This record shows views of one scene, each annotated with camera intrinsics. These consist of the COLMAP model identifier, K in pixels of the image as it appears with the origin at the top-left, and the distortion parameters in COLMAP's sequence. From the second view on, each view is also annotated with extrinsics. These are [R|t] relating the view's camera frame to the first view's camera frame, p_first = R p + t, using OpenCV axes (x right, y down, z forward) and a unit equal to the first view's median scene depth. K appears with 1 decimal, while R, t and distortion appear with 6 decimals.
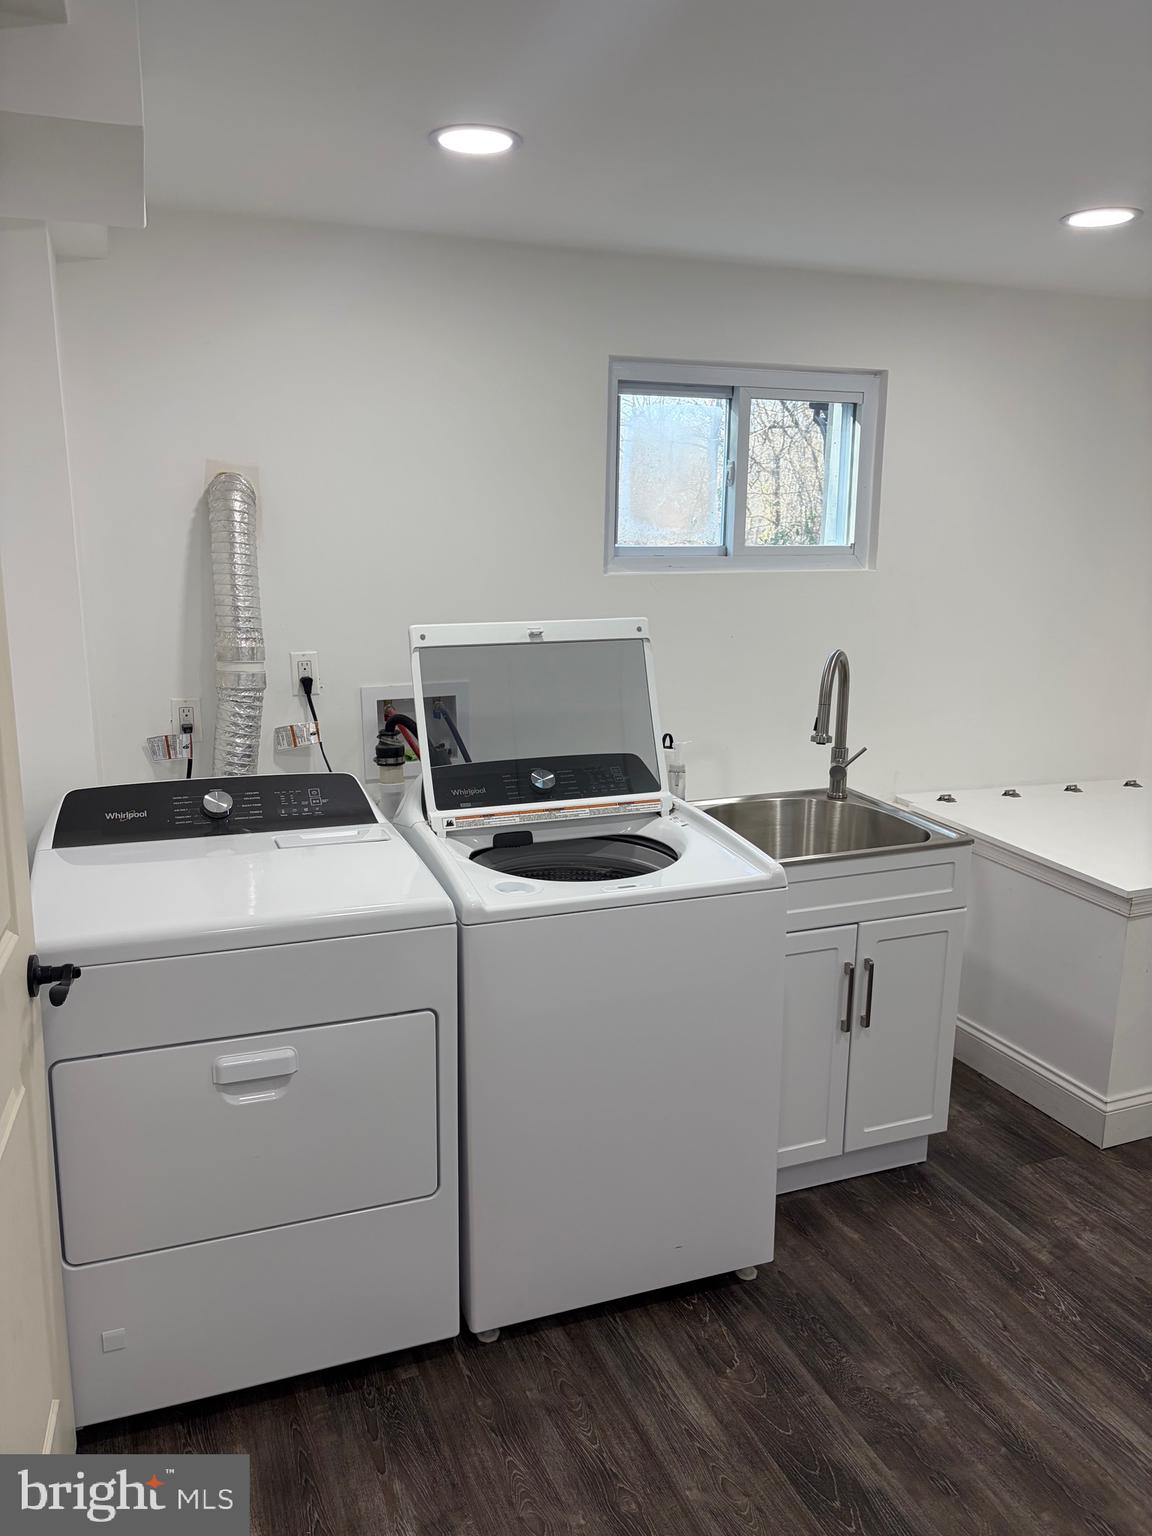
lens RADIAL K [[1152.7, 0, 565.8], [0, 1152.7, 763.9], [0, 0, 1]] dist [0.044745, -0.043436]
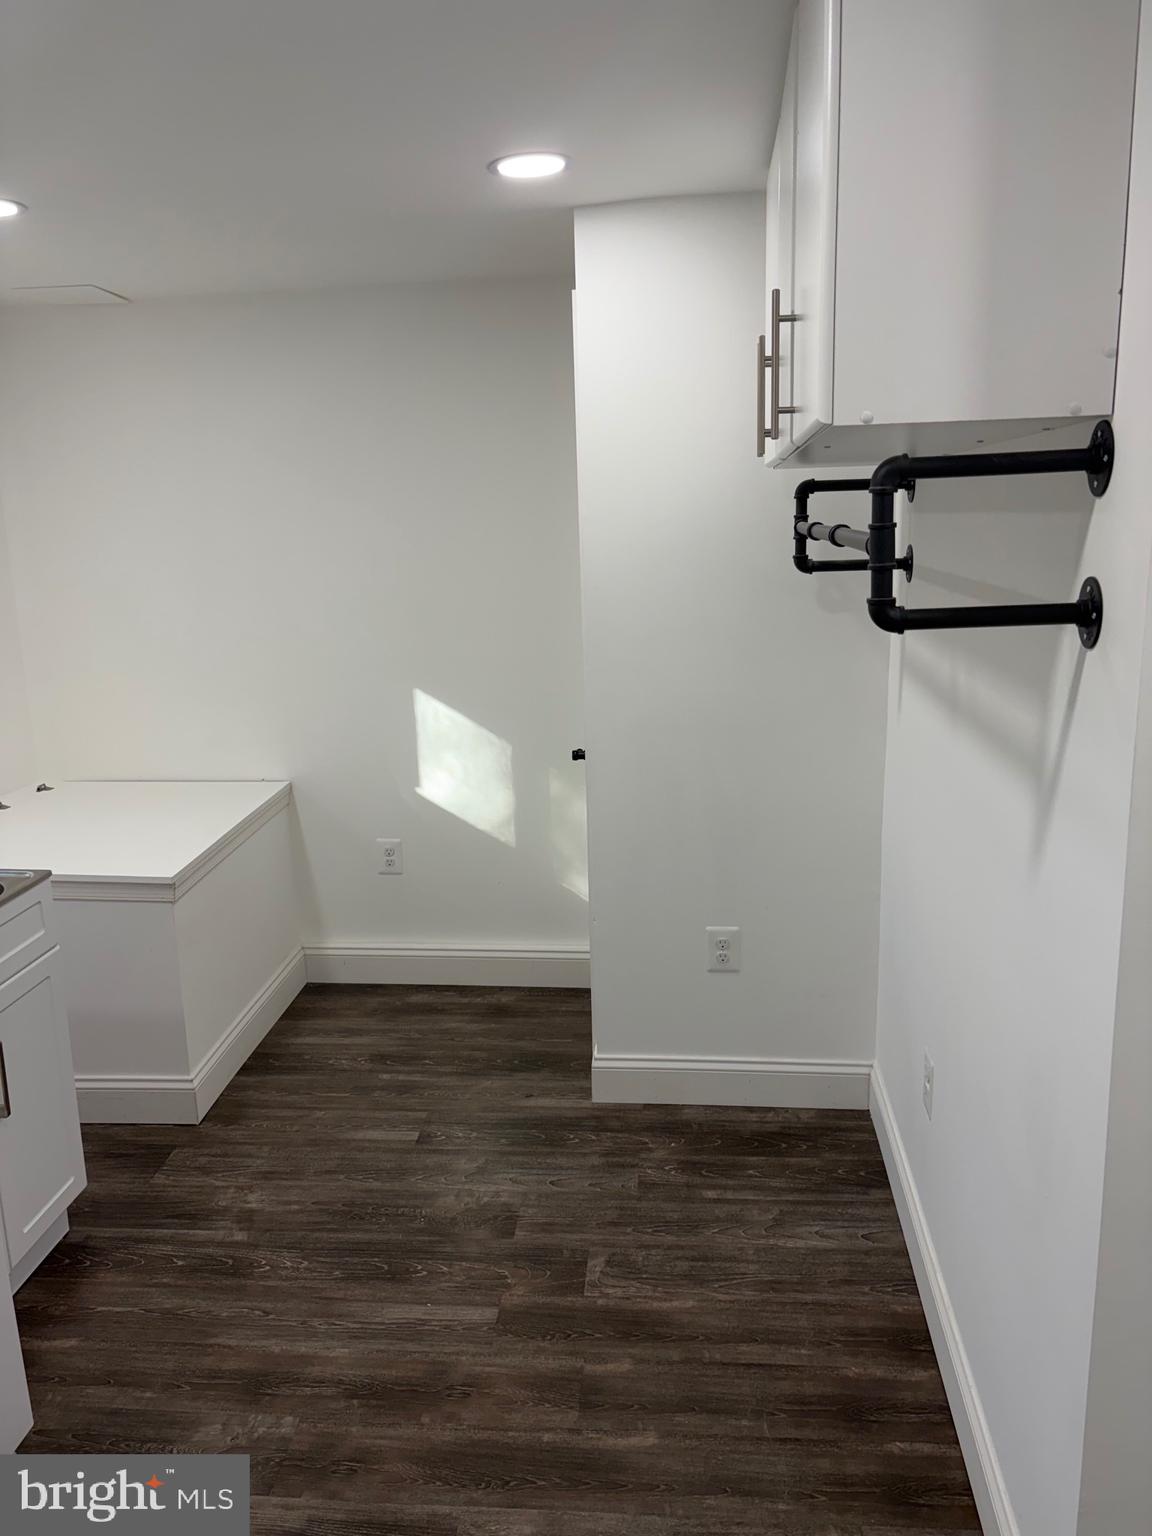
lens RADIAL K [[1152.7, 0, 569.3], [0, 1152.7, 766.5], [0, 0, 1]] dist [0.044745, -0.043436]
pose [[0.470260, -0.229231, 0.852238, -0.242249], [0.232325, 0.963771, 0.131035, -0.044138], [-0.851399, 0.136376, 0.506479, 0.188530]]
